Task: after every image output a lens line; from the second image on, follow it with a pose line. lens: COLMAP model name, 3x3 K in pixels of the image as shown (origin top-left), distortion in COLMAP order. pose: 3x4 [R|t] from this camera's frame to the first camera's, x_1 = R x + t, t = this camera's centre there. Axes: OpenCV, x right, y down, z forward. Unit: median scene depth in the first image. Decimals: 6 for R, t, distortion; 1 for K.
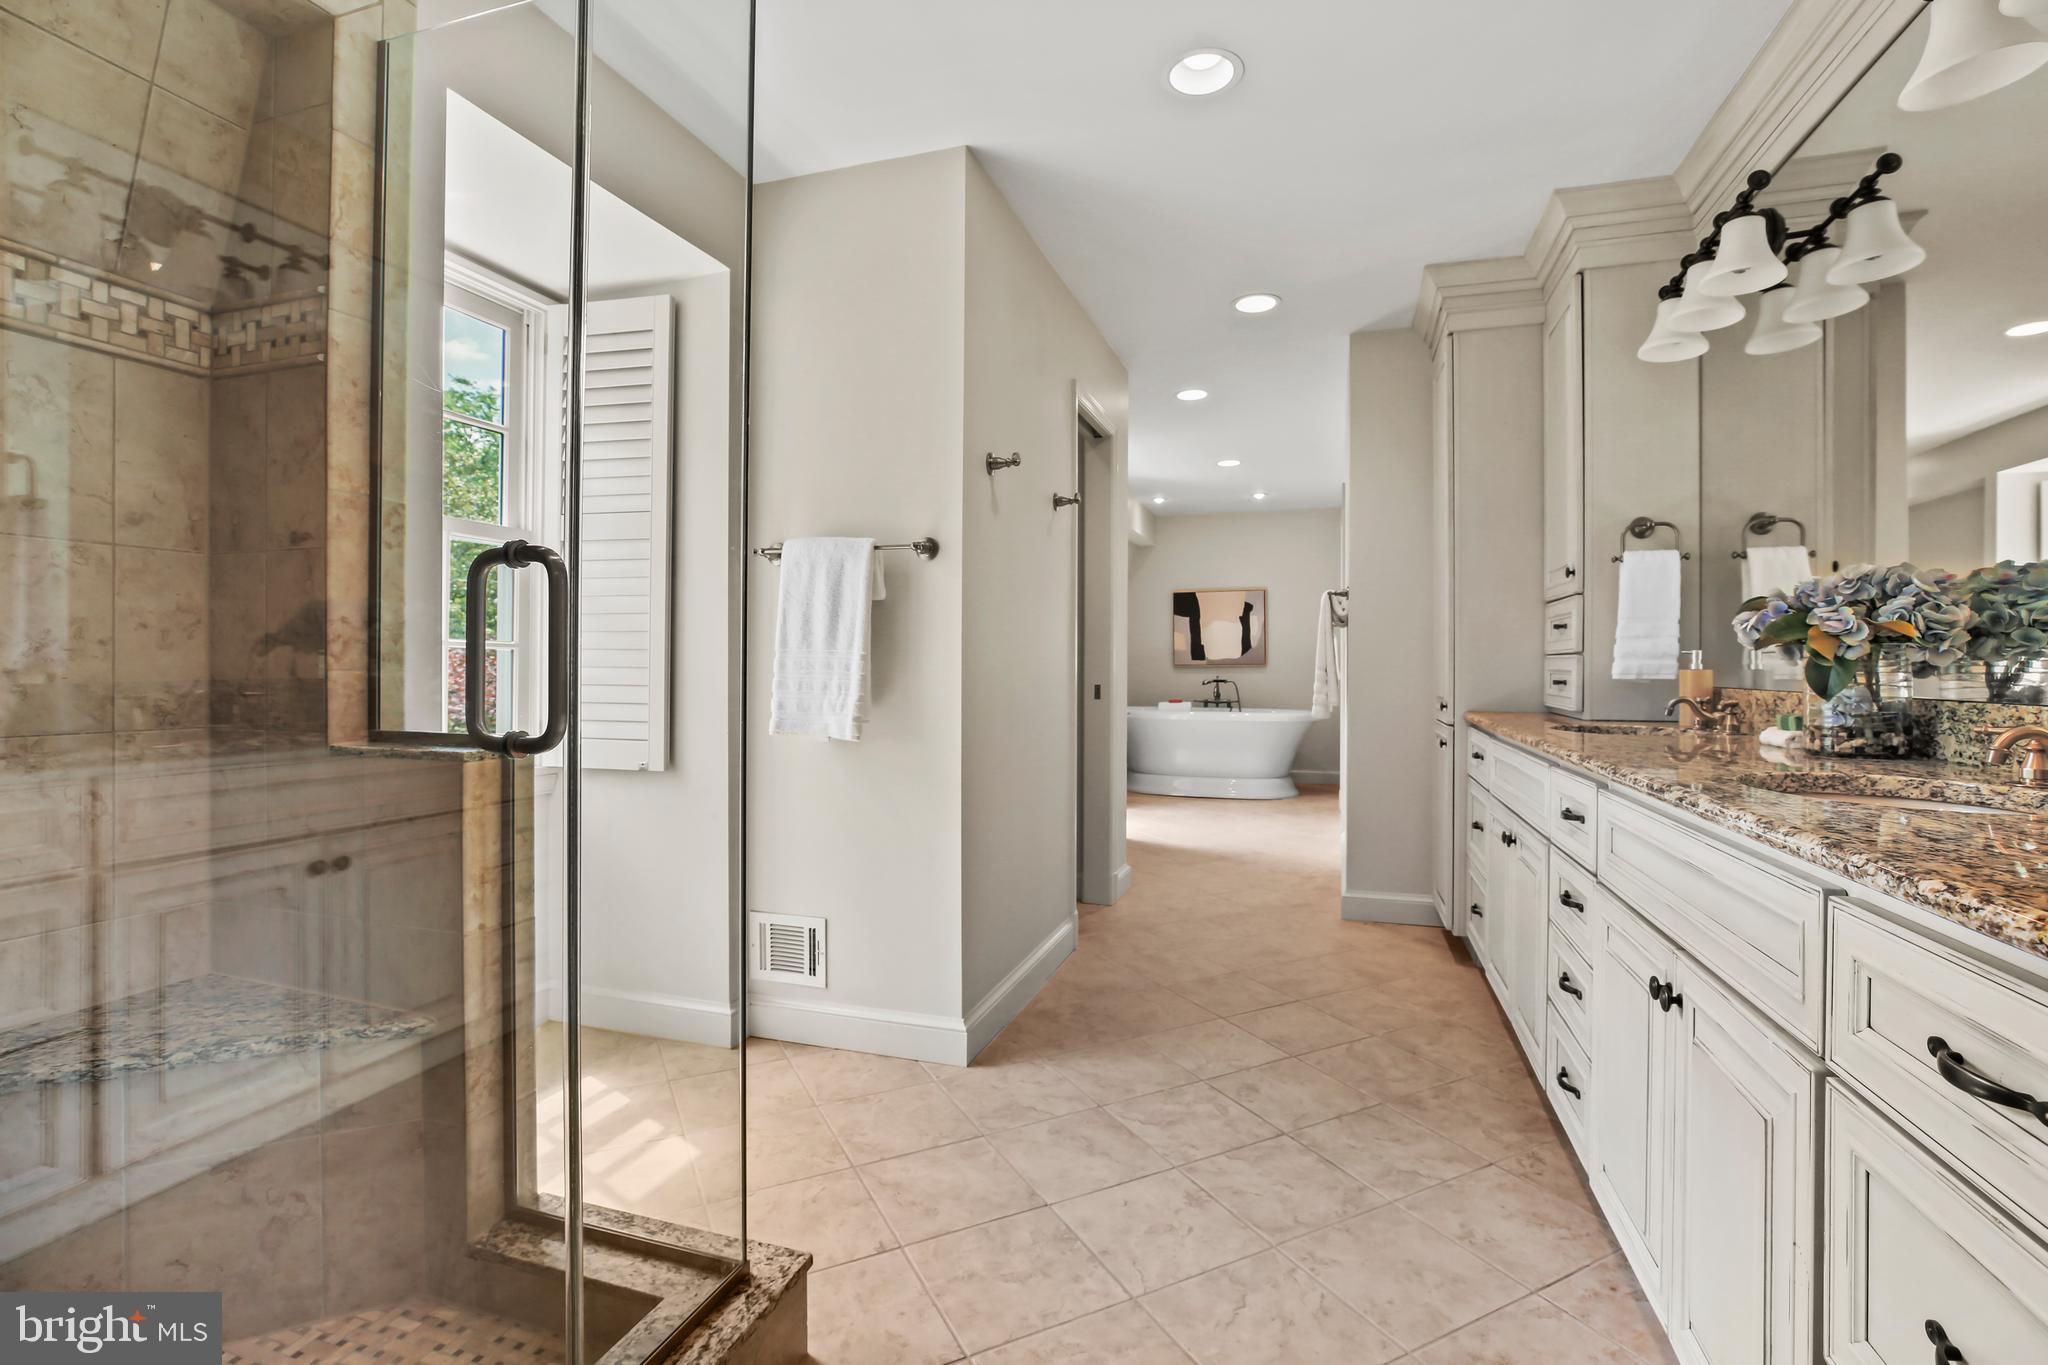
lens RADIAL K [[942.6, 0, 1027.4], [0, 942.6, 674.6], [0, 0, 1]] dist [-0.017520, 0.002934]
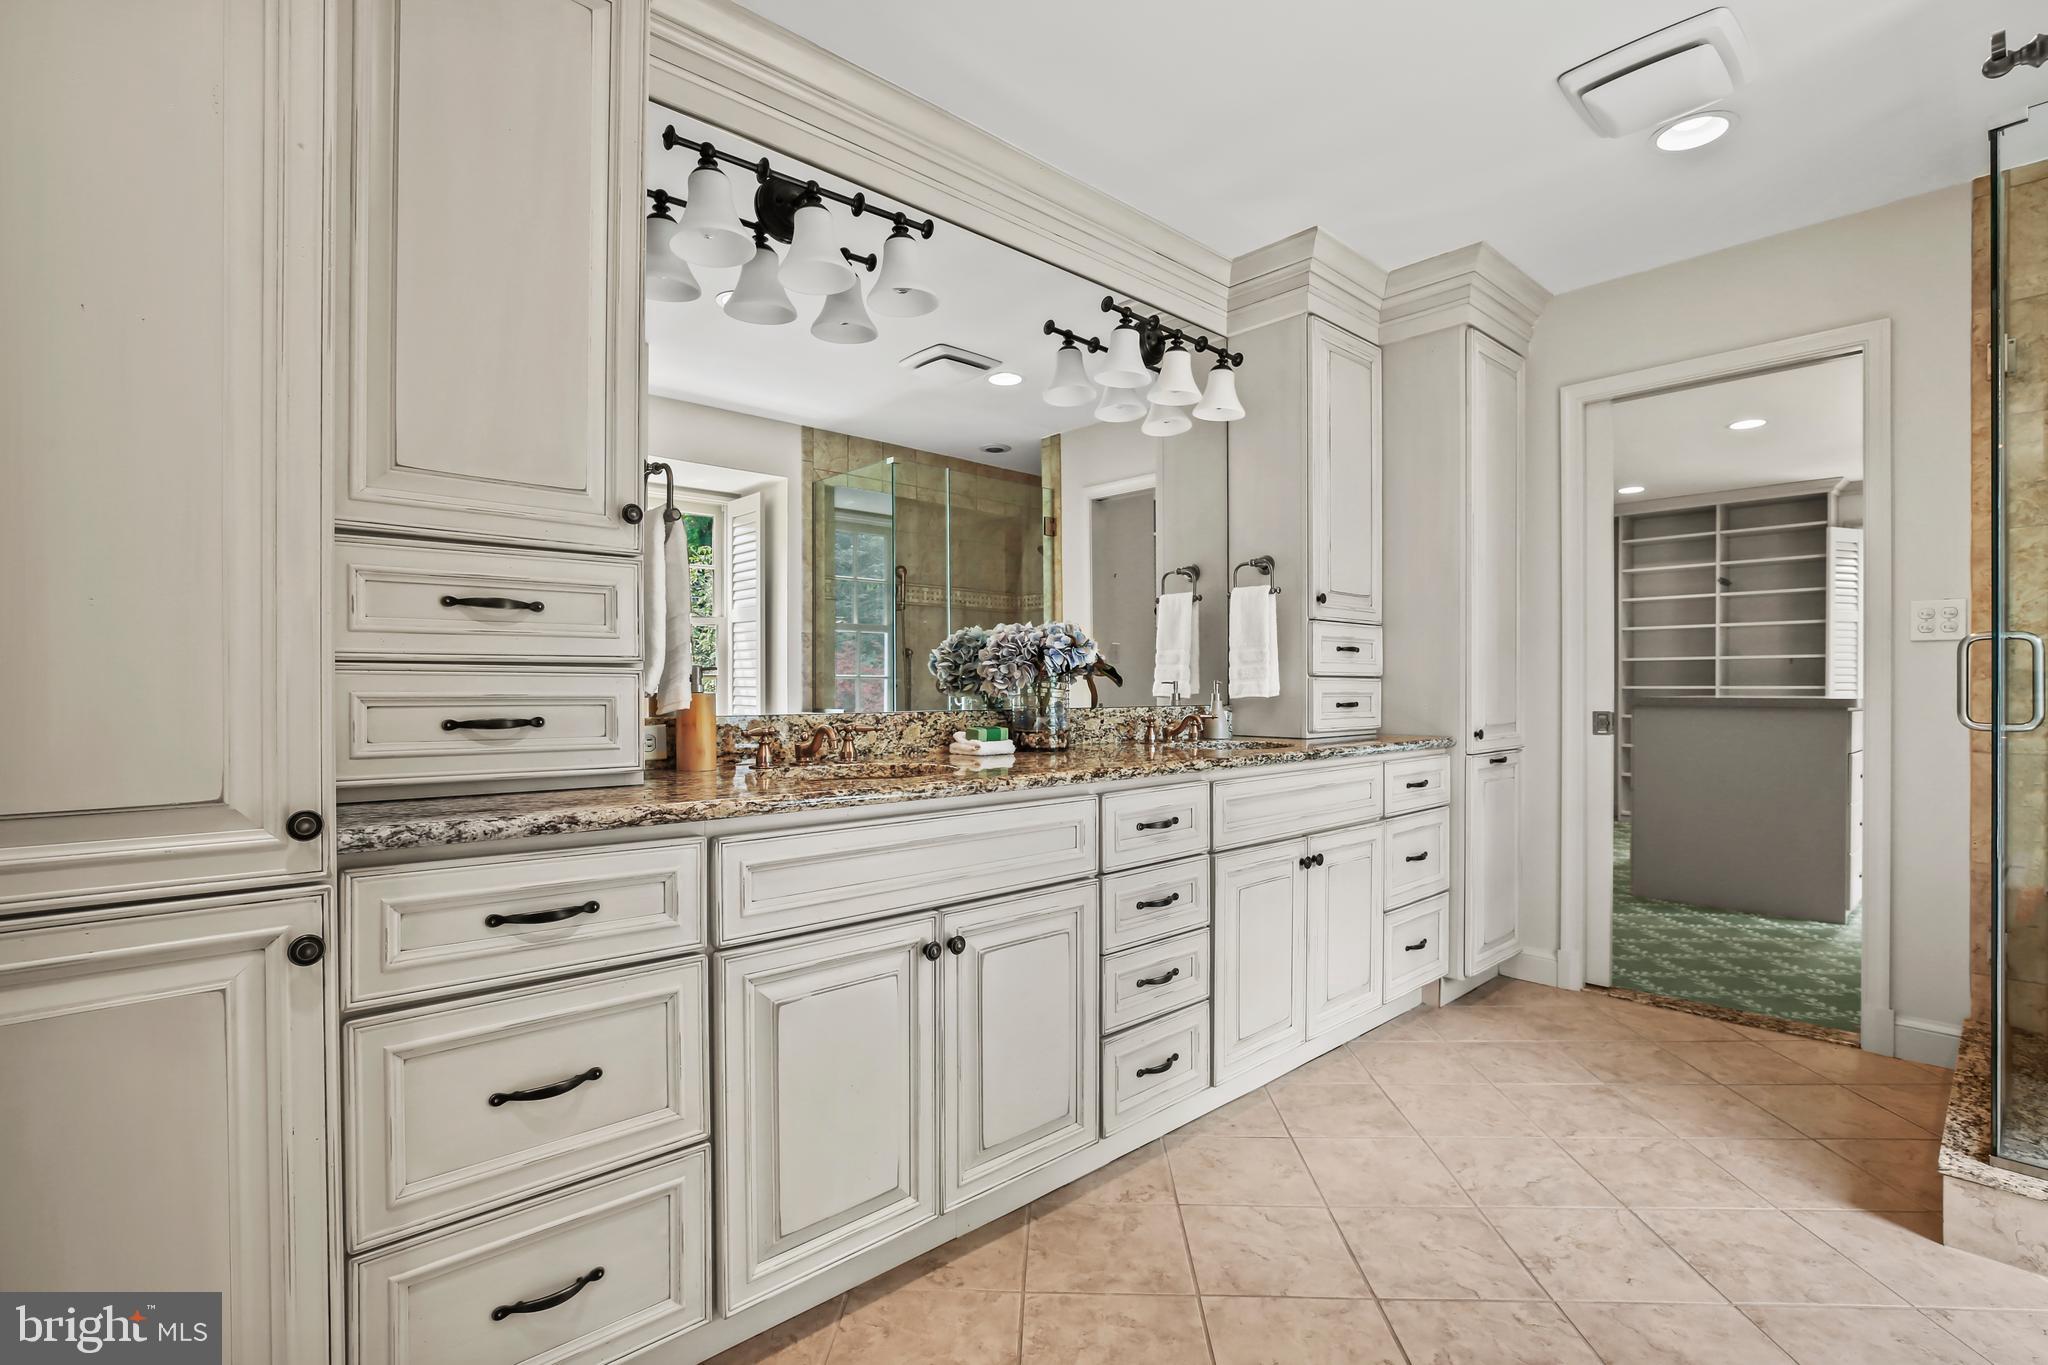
lens RADIAL K [[942.6, 0, 1035.2], [0, 942.6, 688.0], [0, 0, 1]] dist [-0.017520, 0.002934]
pose [[-0.875246, 0.007836, 0.483614, 0.156711], [0.006308, 0.999969, -0.004785, -0.006232], [-0.483637, -0.001138, -0.875268, 1.934309]]
